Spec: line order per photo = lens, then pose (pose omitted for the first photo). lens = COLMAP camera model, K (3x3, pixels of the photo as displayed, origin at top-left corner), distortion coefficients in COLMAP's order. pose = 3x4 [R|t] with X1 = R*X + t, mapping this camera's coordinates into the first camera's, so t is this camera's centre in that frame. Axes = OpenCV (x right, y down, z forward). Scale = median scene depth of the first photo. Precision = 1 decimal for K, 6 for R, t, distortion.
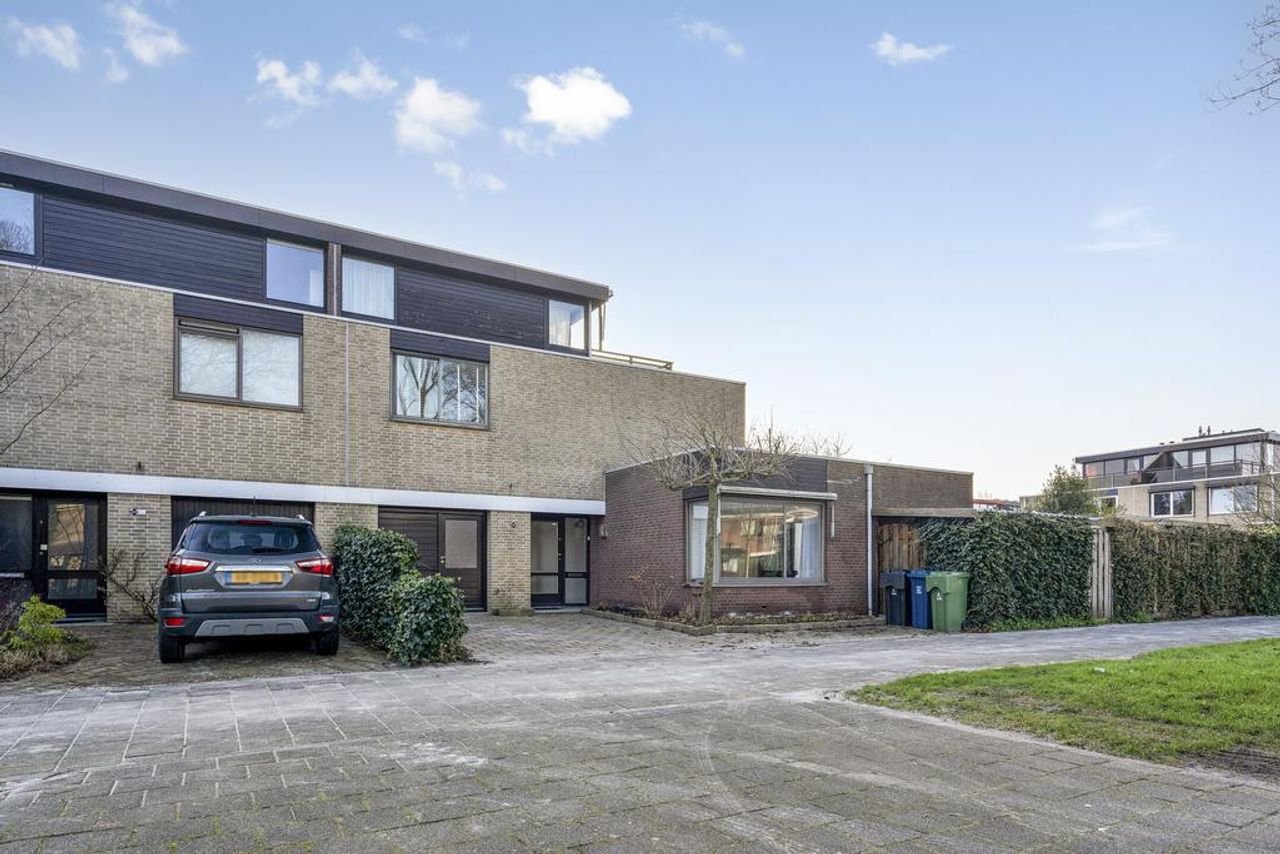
lens RADIAL K [[729.7, 0, 648.3], [0, 729.7, 565.0], [0, 0, 1]] dist [-0.010146, 0.011528]
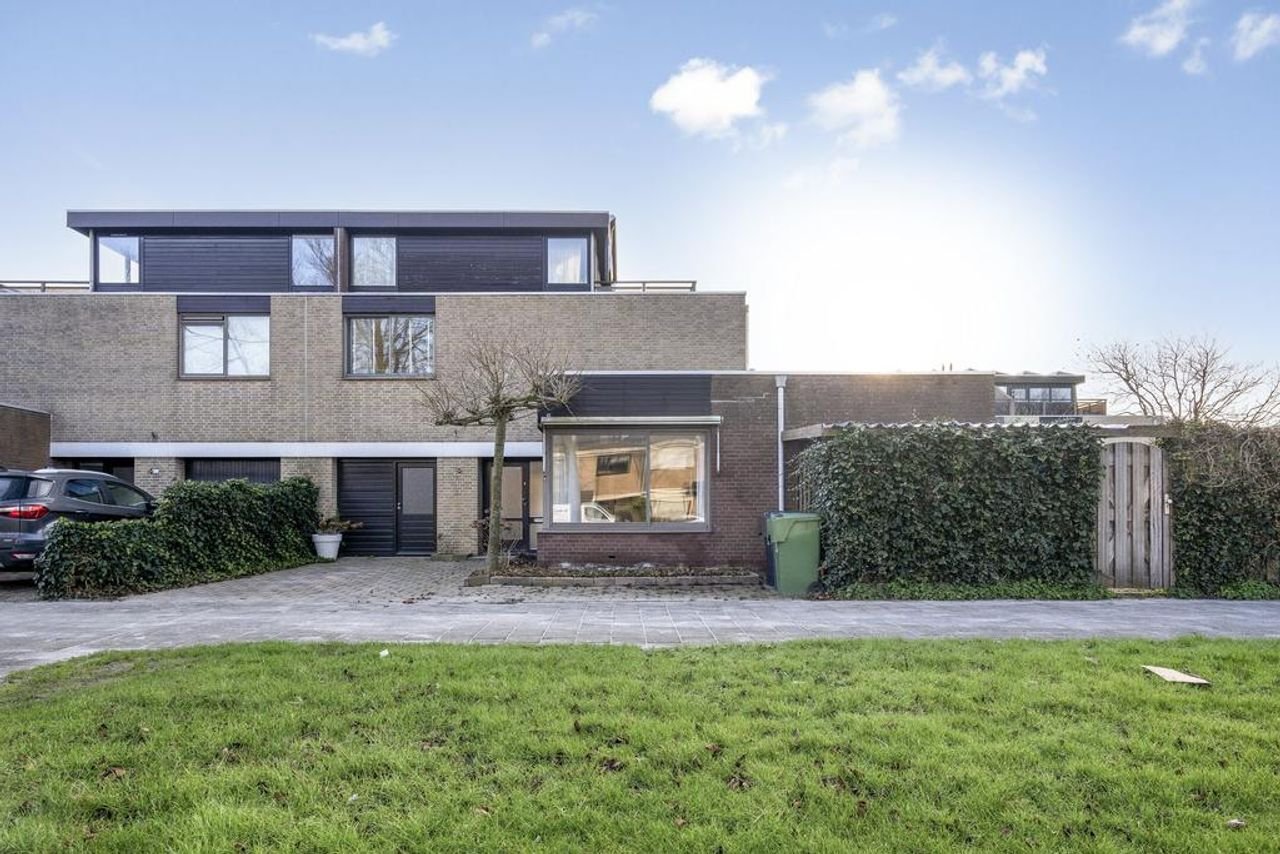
lens RADIAL K [[731.7, 0, 611.4], [0, 731.7, 510.2], [0, 0, 1]] dist [-0.004863, 0.002225]
pose [[0.868164, -0.010184, -0.496173, 0.544554], [0.007990, 0.999947, -0.006544, 0.008559], [0.496214, 0.001716, 0.868199, 0.249895]]
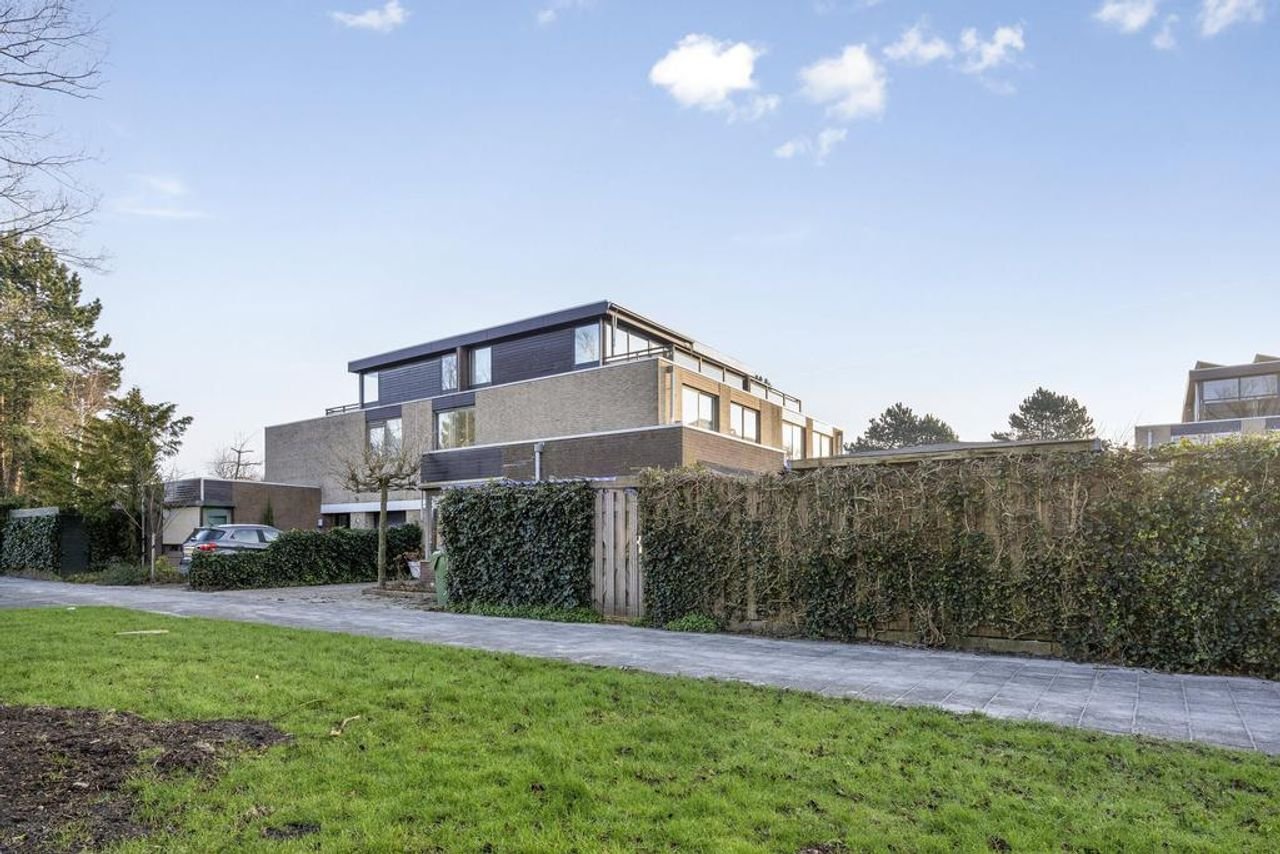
lens RADIAL K [[729.7, 0, 619.3], [0, 729.7, 549.0], [0, 0, 1]] dist [-0.010146, 0.011528]
pose [[0.411681, -0.001581, -0.911326, 1.299810], [0.003681, 0.999993, -0.000073, 0.007653], [0.911320, -0.003325, 0.411684, 0.723760]]
